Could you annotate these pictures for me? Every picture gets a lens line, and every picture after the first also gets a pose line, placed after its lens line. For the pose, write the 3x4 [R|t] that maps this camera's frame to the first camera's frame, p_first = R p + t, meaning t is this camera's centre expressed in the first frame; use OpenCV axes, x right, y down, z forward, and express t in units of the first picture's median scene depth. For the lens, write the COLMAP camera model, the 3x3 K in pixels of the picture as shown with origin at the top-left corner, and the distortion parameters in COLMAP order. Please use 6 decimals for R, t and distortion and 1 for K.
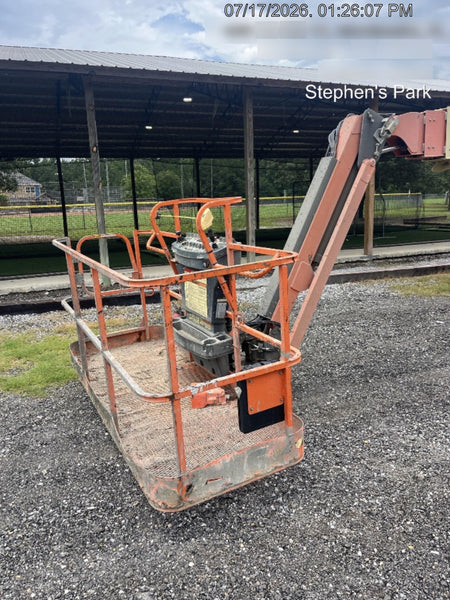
lens RADIAL K [[452.7, 0, 213.4], [0, 452.7, 297.8], [0, 0, 1]] dist [0.049657, -0.061094]
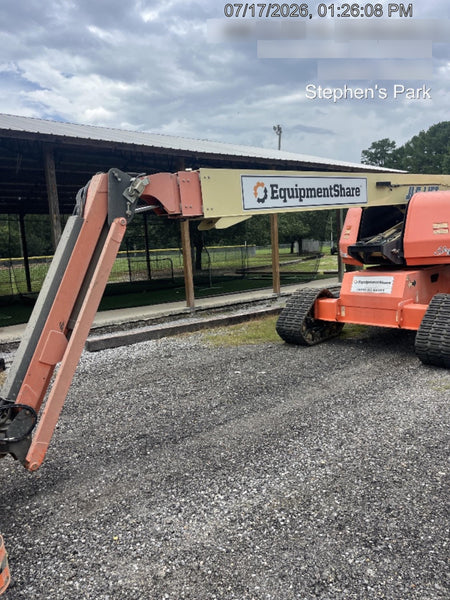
lens RADIAL K [[452.7, 0, 213.4], [0, 452.7, 297.8], [0, 0, 1]] dist [0.049657, -0.061094]
pose [[0.949475, -0.059643, 0.308122, 0.201930], [0.094421, 0.990576, -0.099212, -0.022854], [-0.299301, 0.123293, 0.946160, 0.053456]]
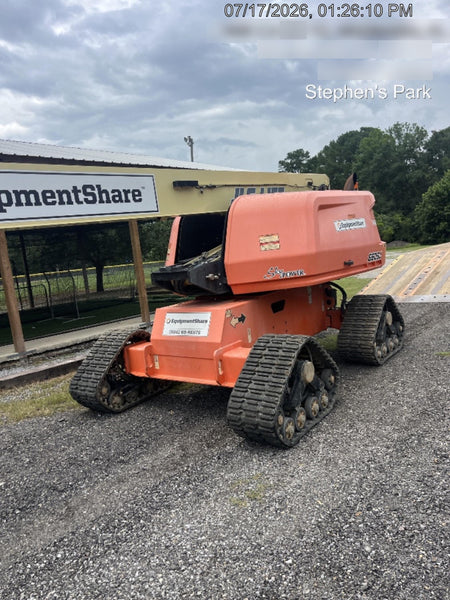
lens RADIAL K [[452.2, 0, 216.4], [0, 452.2, 302.3], [0, 0, 1]] dist [0.068902, -0.097911]
pose [[0.889828, -0.116533, 0.441164, 0.808669], [0.177240, 0.979192, -0.098840, -0.104982], [-0.420466, 0.166143, 0.891967, 0.338321]]
